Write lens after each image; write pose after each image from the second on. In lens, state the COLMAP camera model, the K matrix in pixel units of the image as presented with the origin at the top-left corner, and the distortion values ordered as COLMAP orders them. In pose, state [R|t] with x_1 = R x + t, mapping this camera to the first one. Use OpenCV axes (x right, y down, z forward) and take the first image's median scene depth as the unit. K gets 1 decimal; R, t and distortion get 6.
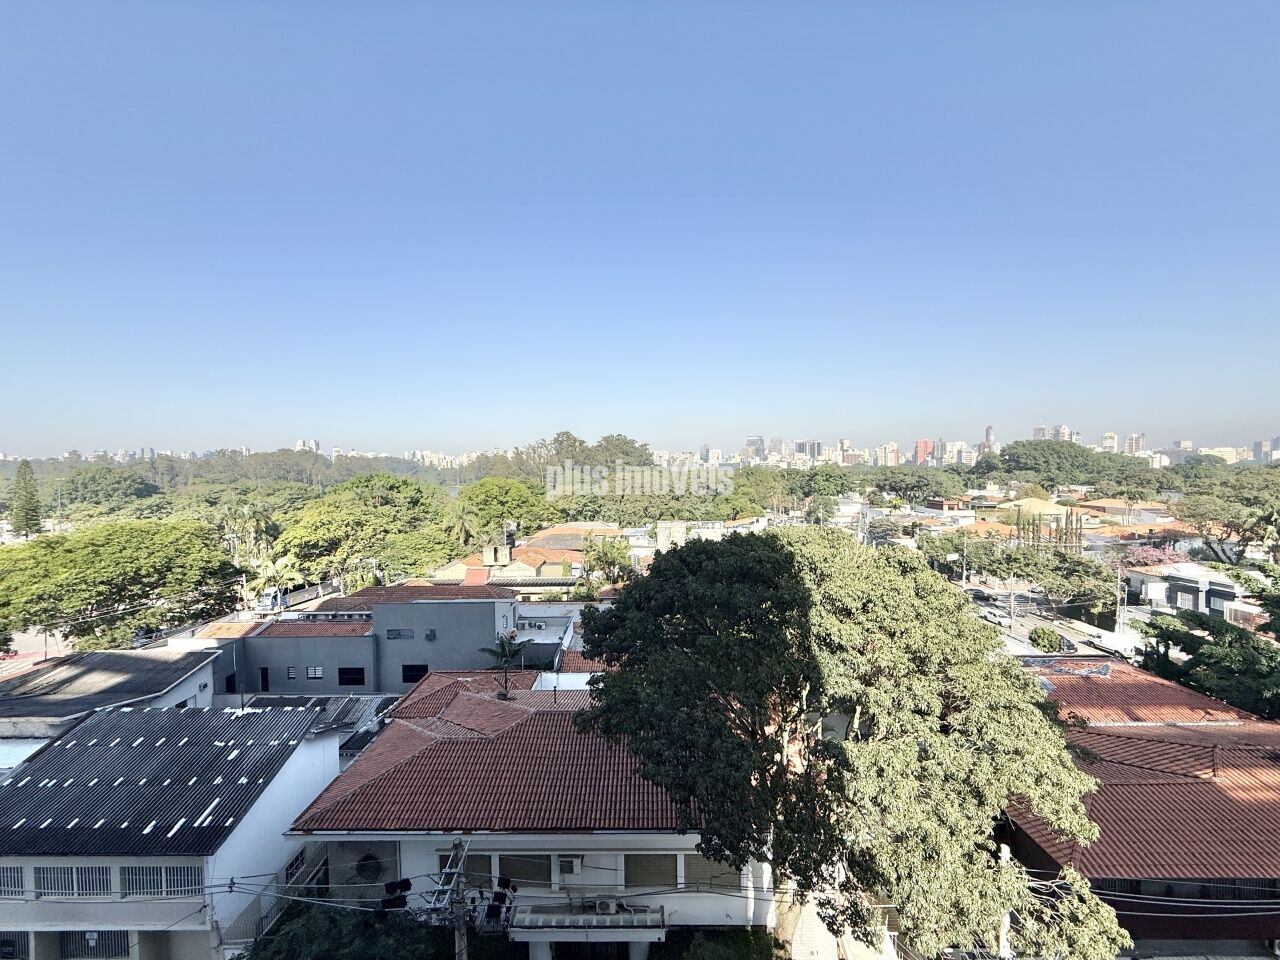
lens RADIAL K [[509.5, 0, 640.0], [0, 509.5, 480.0], [0, 0, 1]] dist [-0.002068, 0.000547]
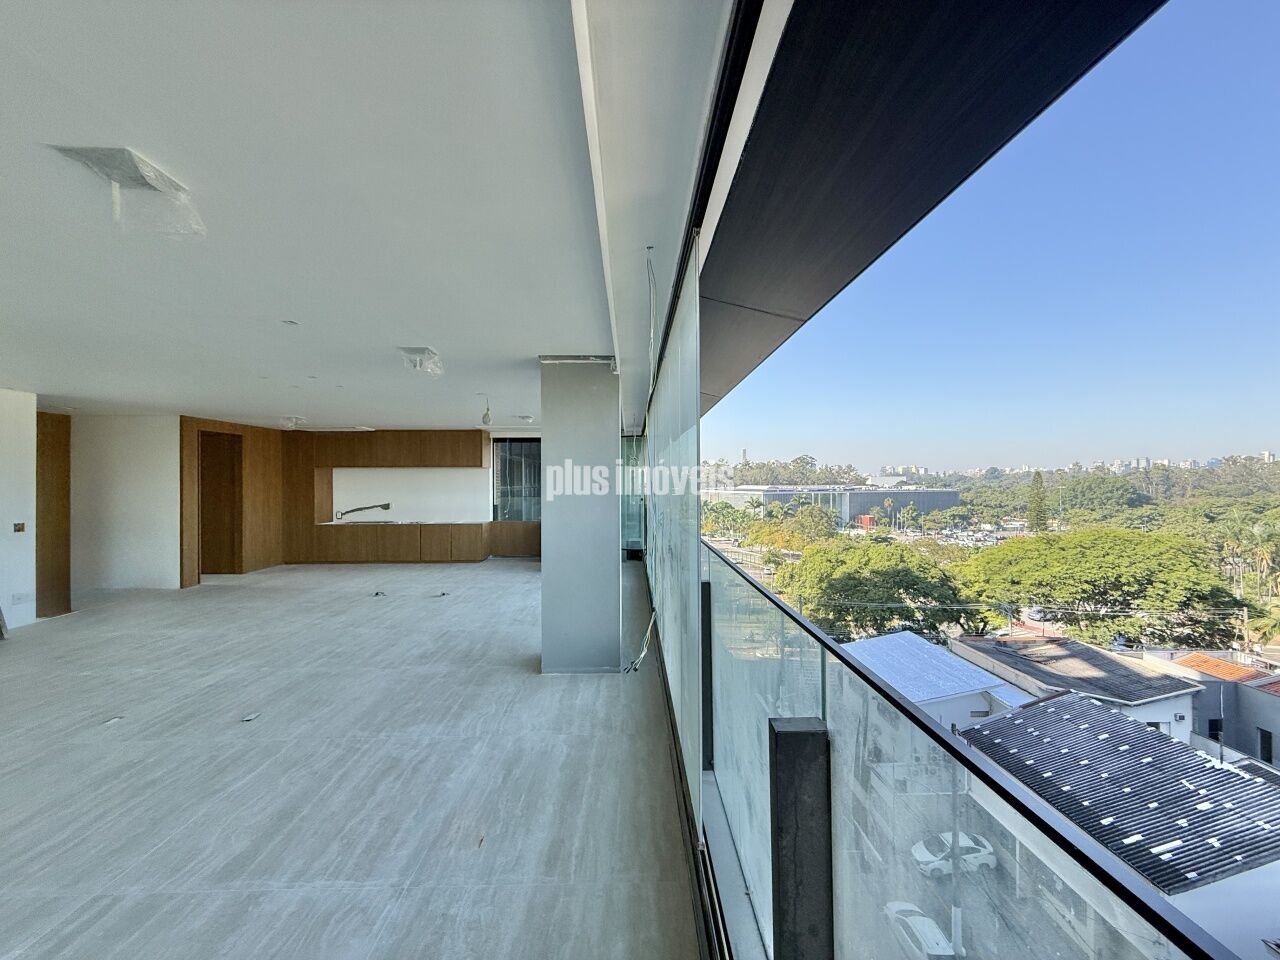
lens RADIAL K [[512.5, 0, 639.0], [0, 512.5, 480.7], [0, 0, 1]] dist [0.001585, -0.000189]
pose [[0.025691, 0.009523, -0.999625, 0.025351], [-0.027662, 0.999579, 0.008812, -0.000292], [0.999287, 0.027425, 0.025943, -0.004799]]
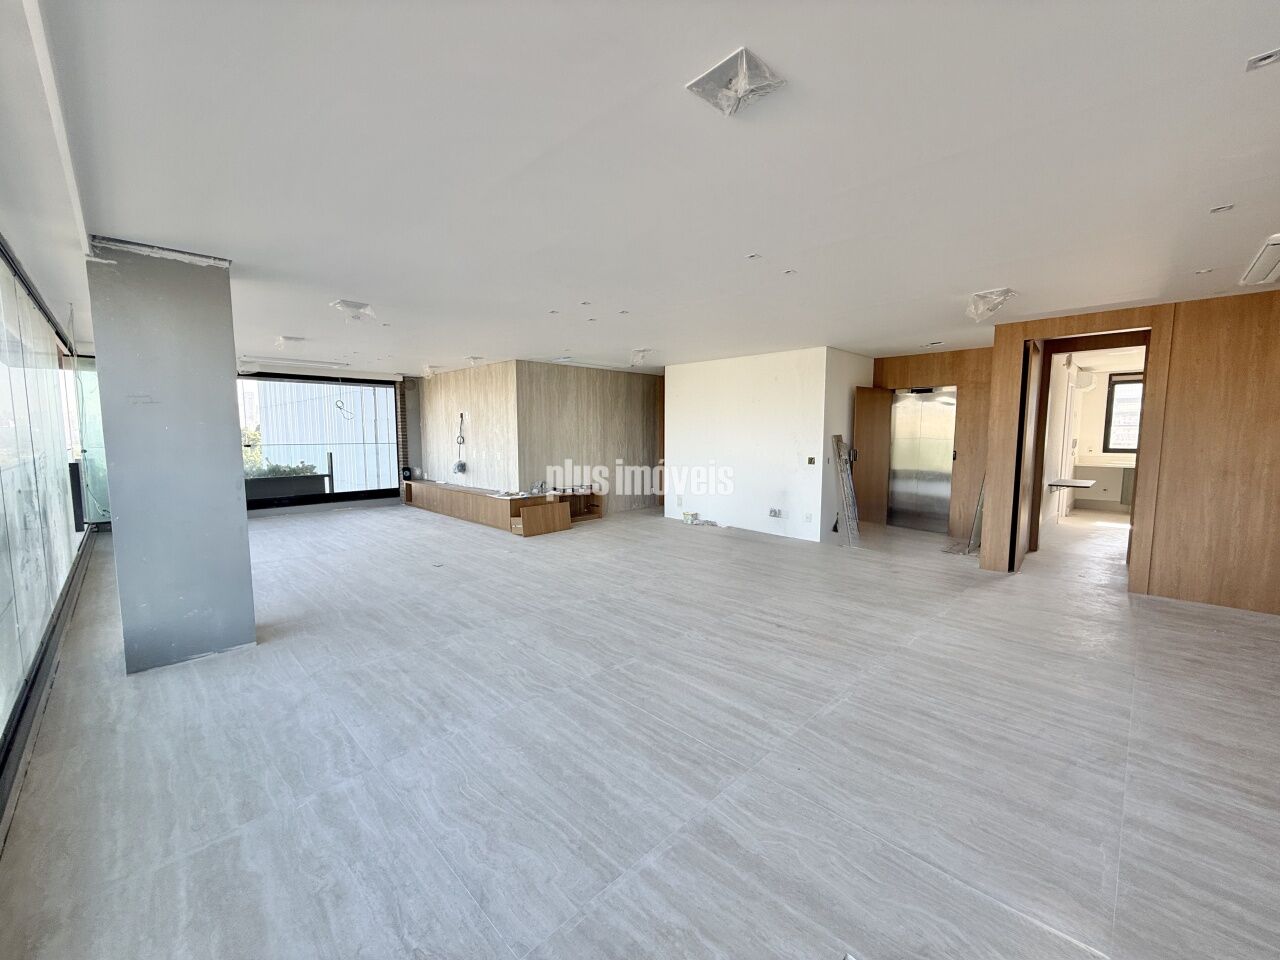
lens RADIAL K [[509.5, 0, 640.0], [0, 509.5, 480.0], [0, 0, 1]] dist [-0.002068, 0.000547]
pose [[-0.713631, -0.053528, 0.698474, -0.163311], [0.031228, 0.993654, 0.108055, 0.003695], [-0.699825, 0.098924, -0.707431, -0.007076]]
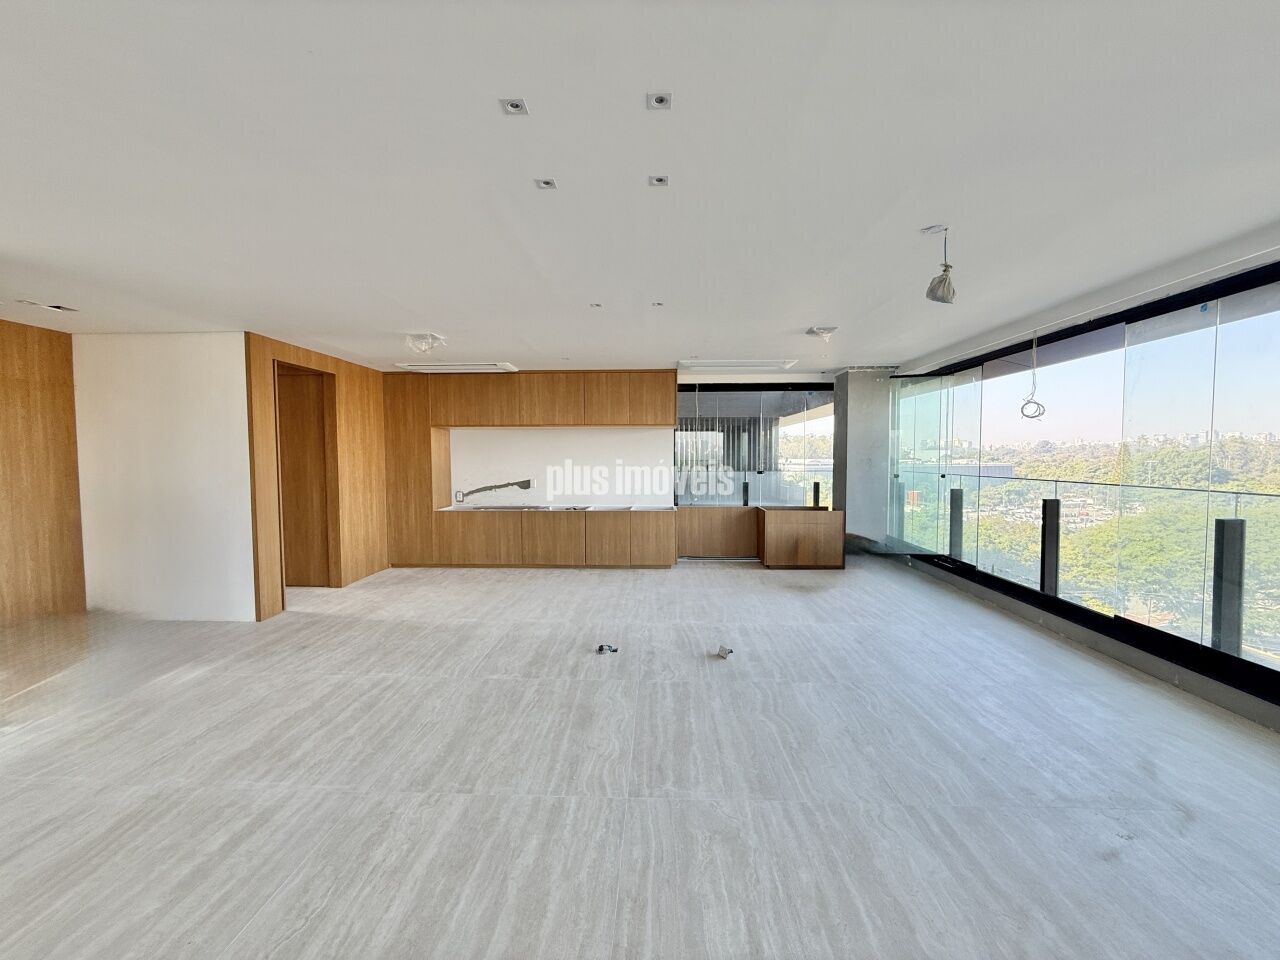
lens RADIAL K [[512.5, 0, 639.0], [0, 512.5, 480.7], [0, 0, 1]] dist [0.001585, -0.000189]
pose [[-0.033077, 0.061467, -0.997561, -0.045387], [-0.028778, 0.997635, 0.062426, 0.004061], [0.999038, 0.030773, -0.031230, -0.068276]]
